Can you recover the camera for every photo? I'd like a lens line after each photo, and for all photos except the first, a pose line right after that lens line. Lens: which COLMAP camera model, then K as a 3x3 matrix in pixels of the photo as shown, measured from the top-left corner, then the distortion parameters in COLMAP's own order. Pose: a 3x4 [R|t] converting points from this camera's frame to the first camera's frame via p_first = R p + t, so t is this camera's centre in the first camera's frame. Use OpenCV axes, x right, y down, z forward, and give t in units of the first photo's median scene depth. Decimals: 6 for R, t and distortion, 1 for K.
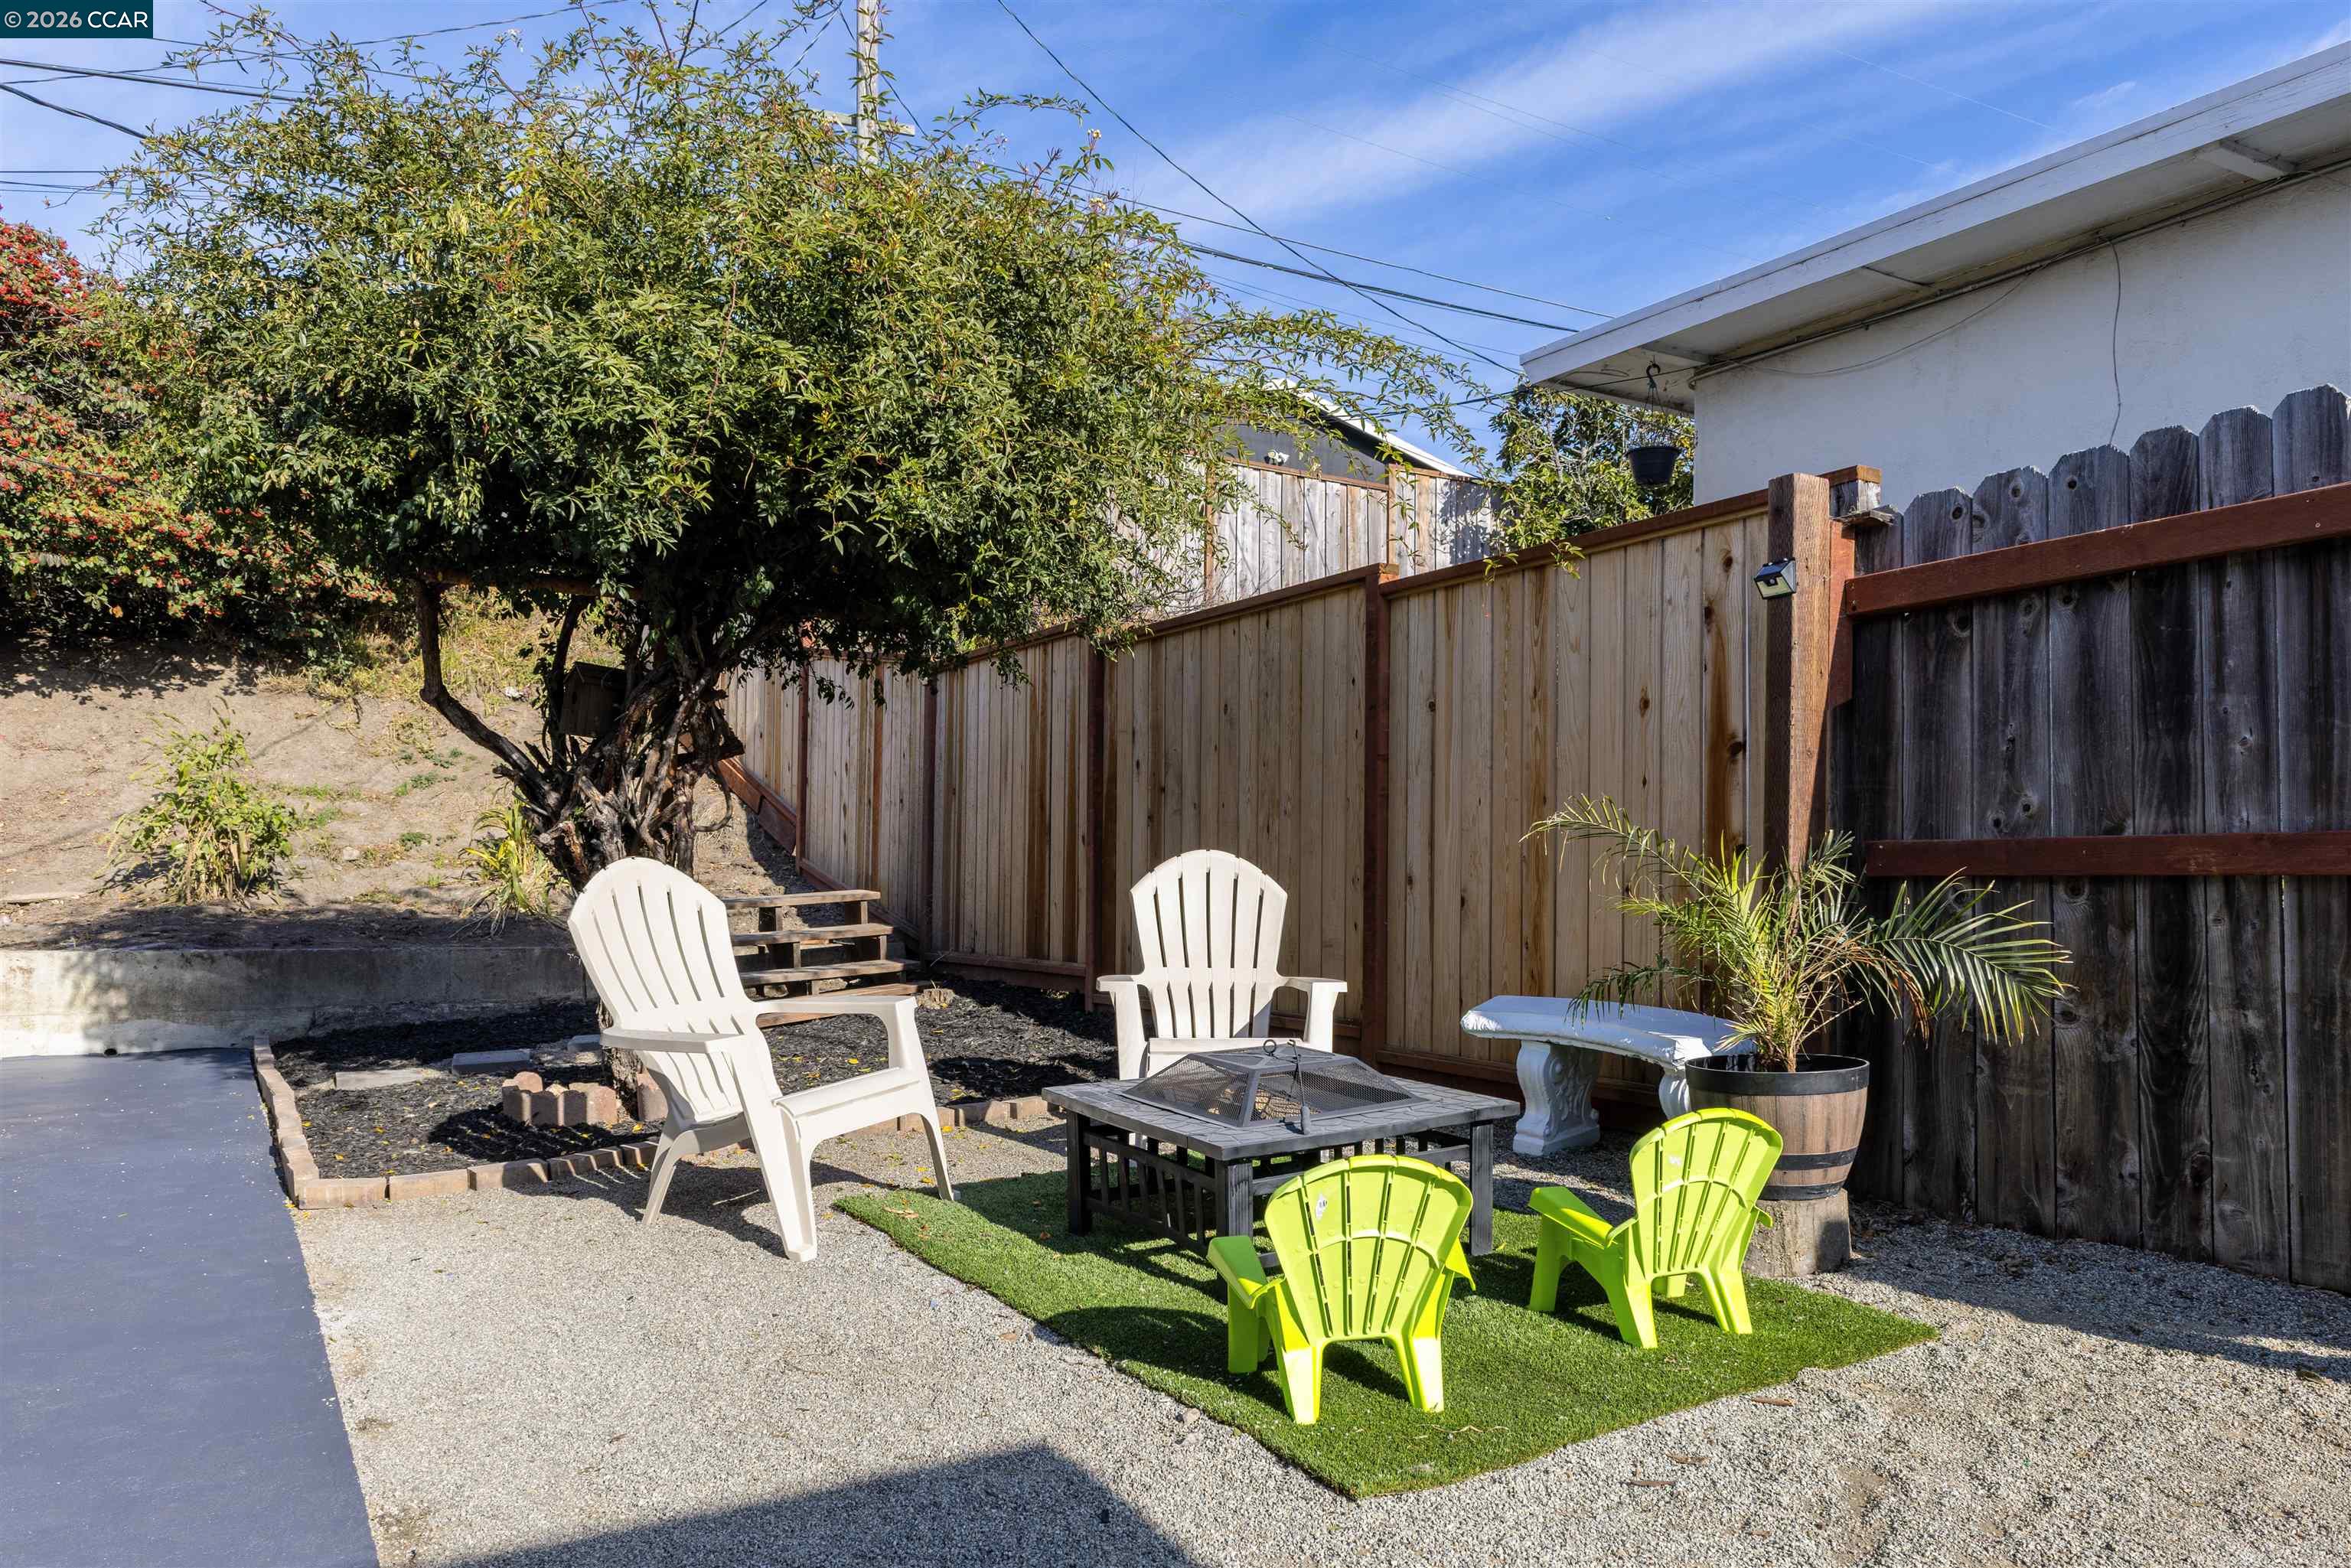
lens RADIAL K [[1504.6, 0, 1183.2], [0, 1504.6, 849.6], [0, 0, 1]] dist [0.082140, 0.000524]
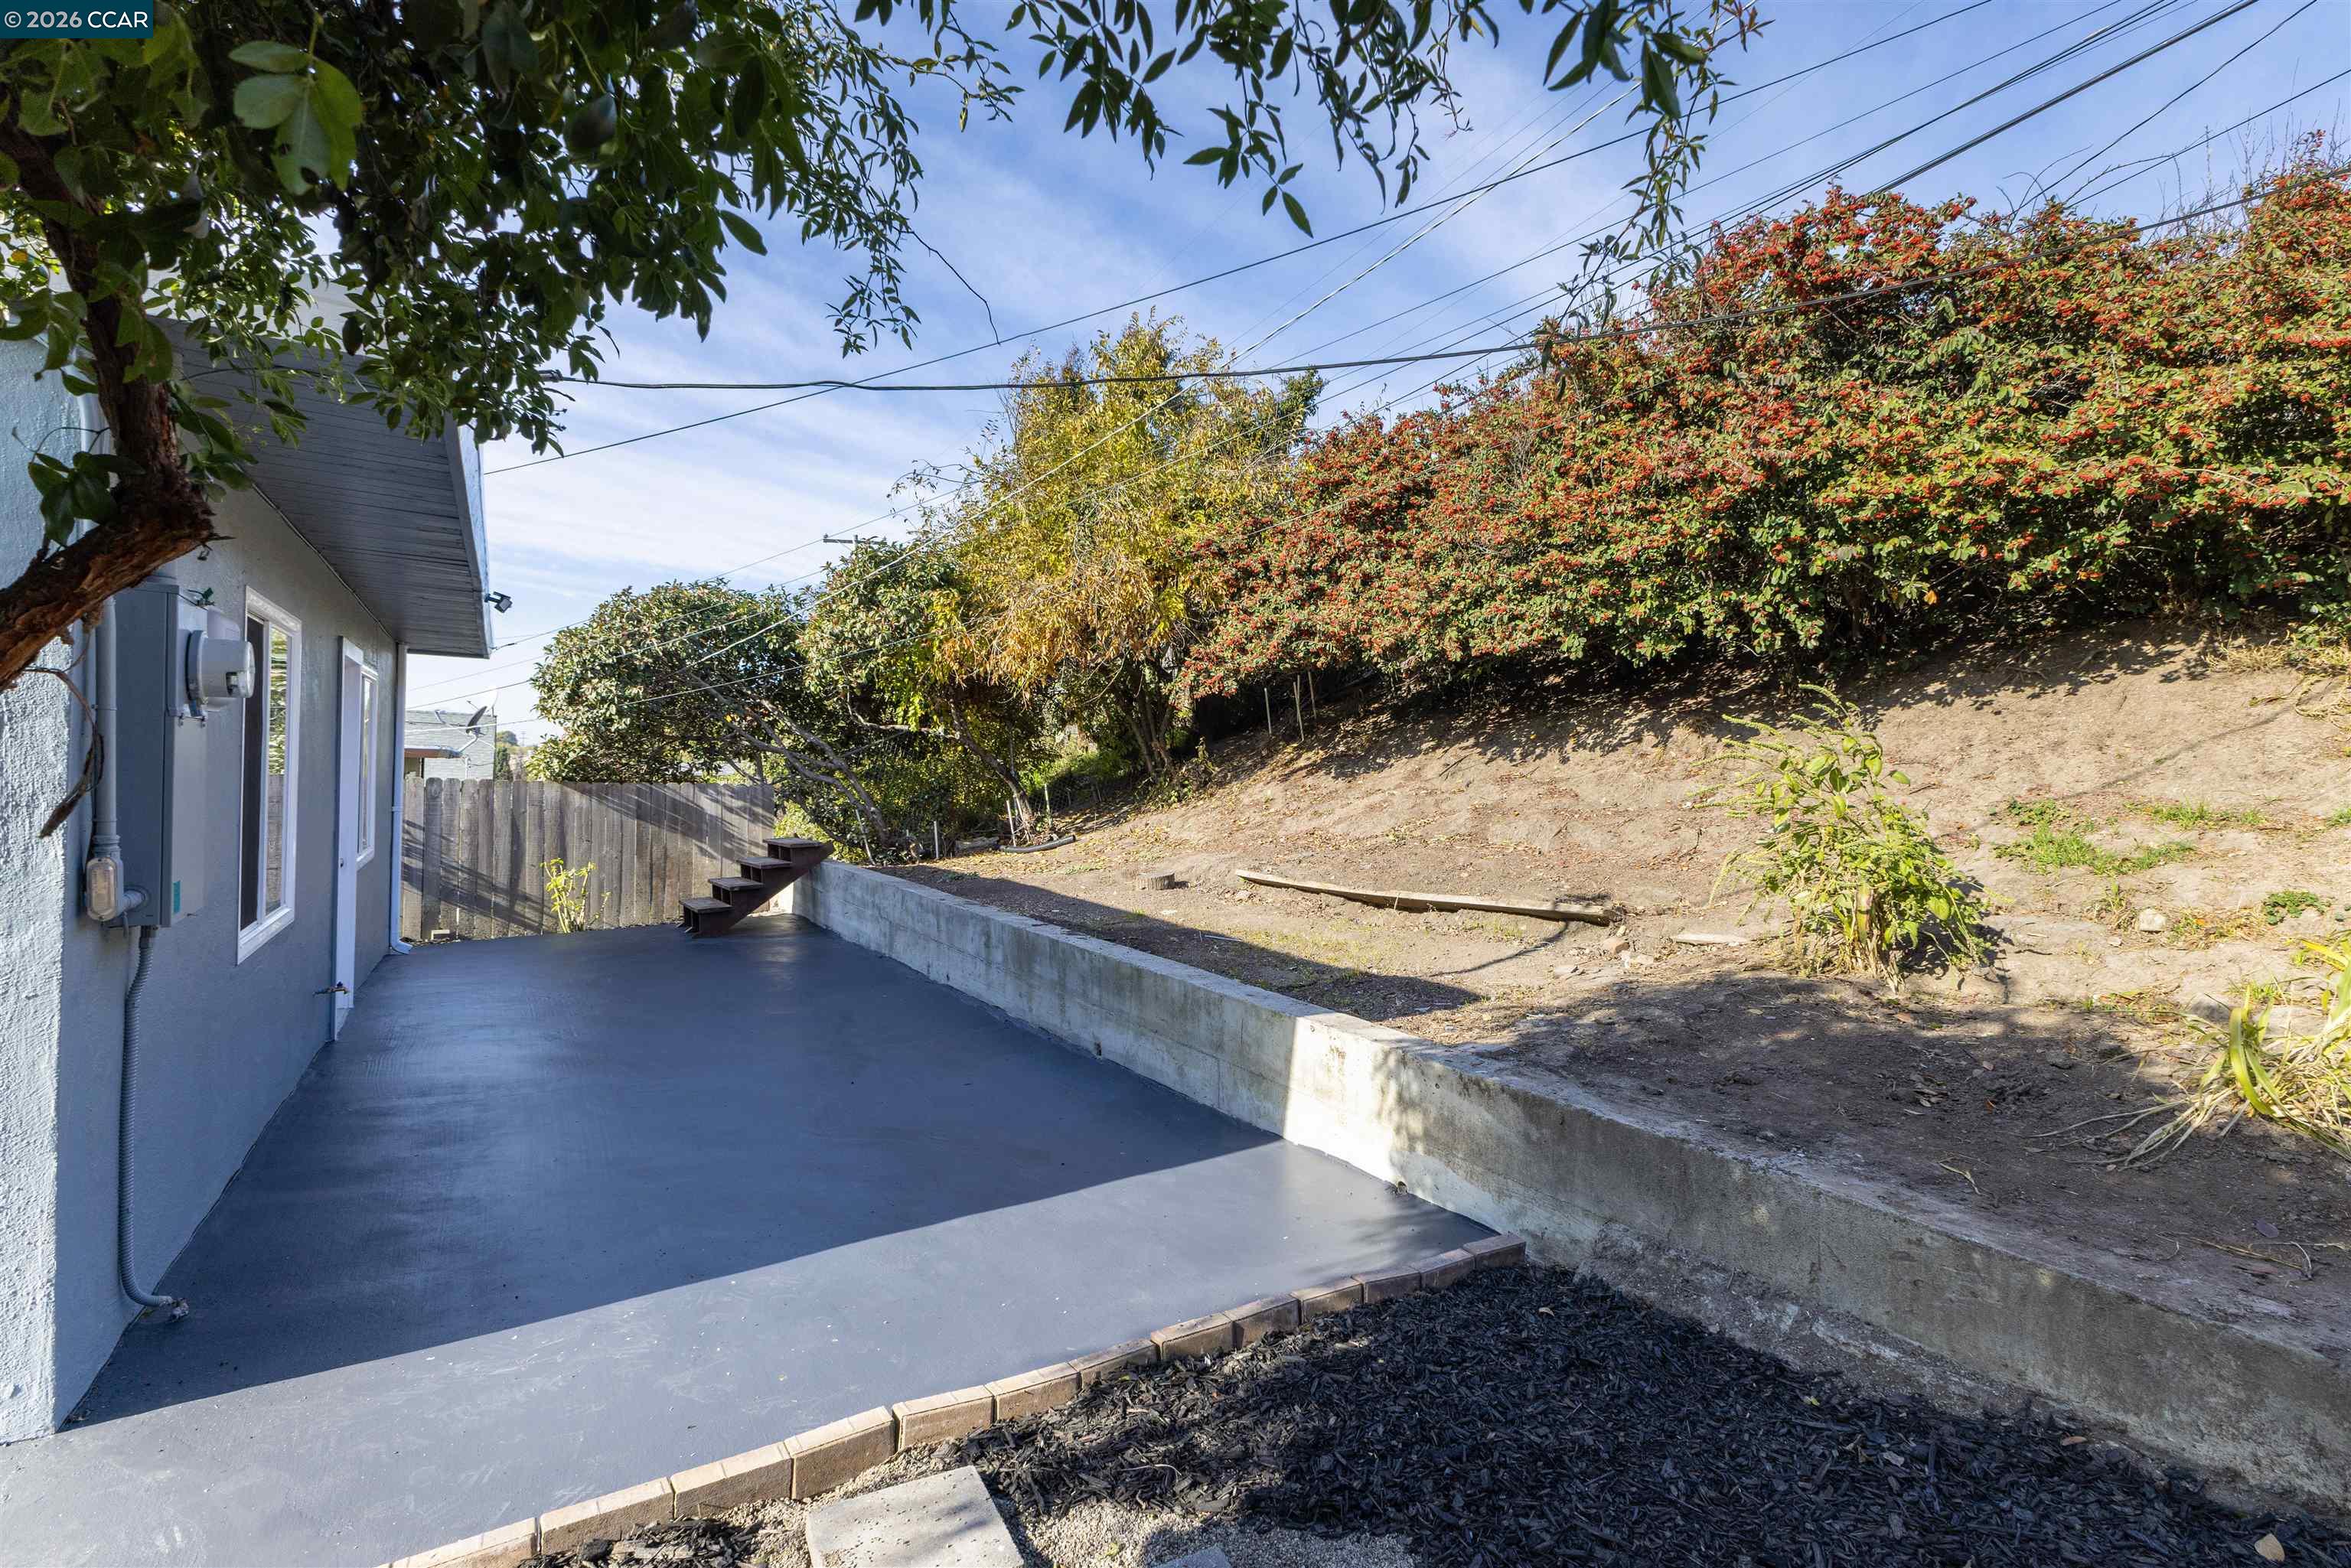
lens RADIAL K [[1042.7, 0, 1230.1], [0, 1042.7, 789.0], [0, 0, 1]] dist [-0.000422, 0.000090]
pose [[0.040830, 0.000224, -0.999166, -0.140164], [-0.028600, 0.999590, -0.000945, -0.038767], [0.998757, 0.028614, 0.040819, 0.611708]]
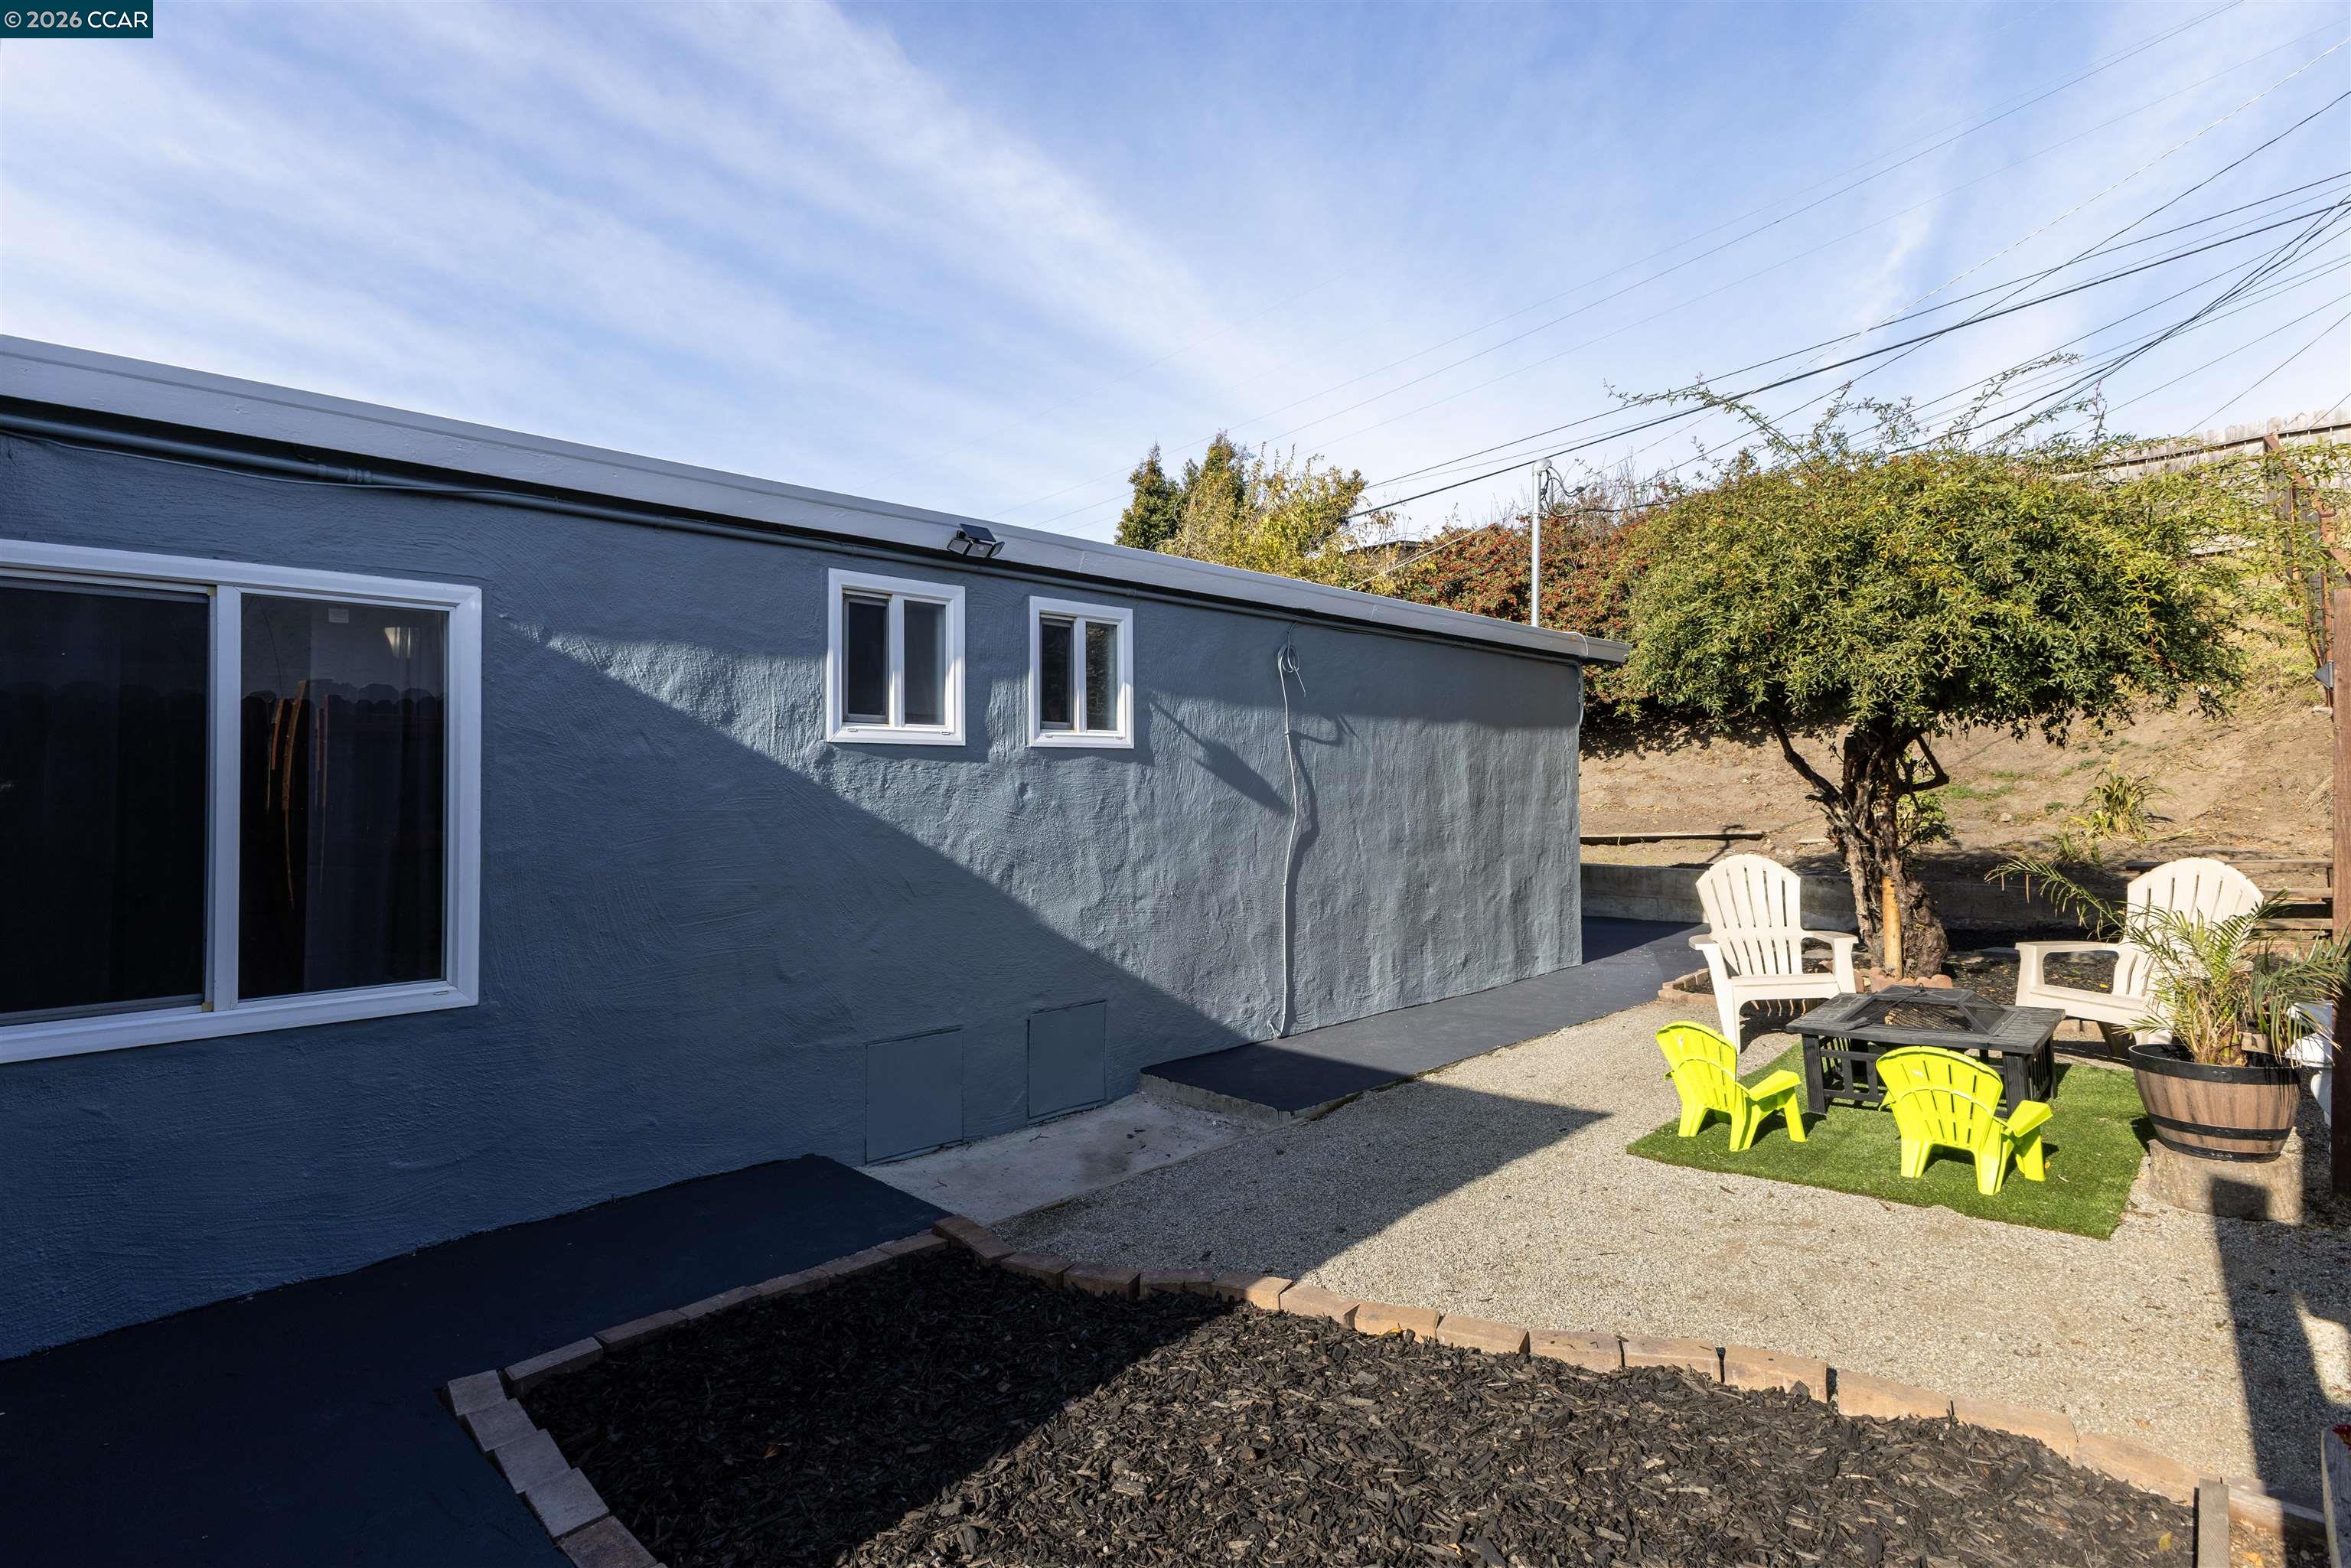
lens RADIAL K [[1072.9, 0, 1175.5], [0, 1072.9, 784.0], [0, 0, 1]] dist [-0.000972, -0.000125]
pose [[0.214051, -0.009827, -0.976773, 0.319563], [0.007400, 0.999937, -0.008439, -0.027240], [0.976794, -0.005422, 0.214111, -0.030207]]
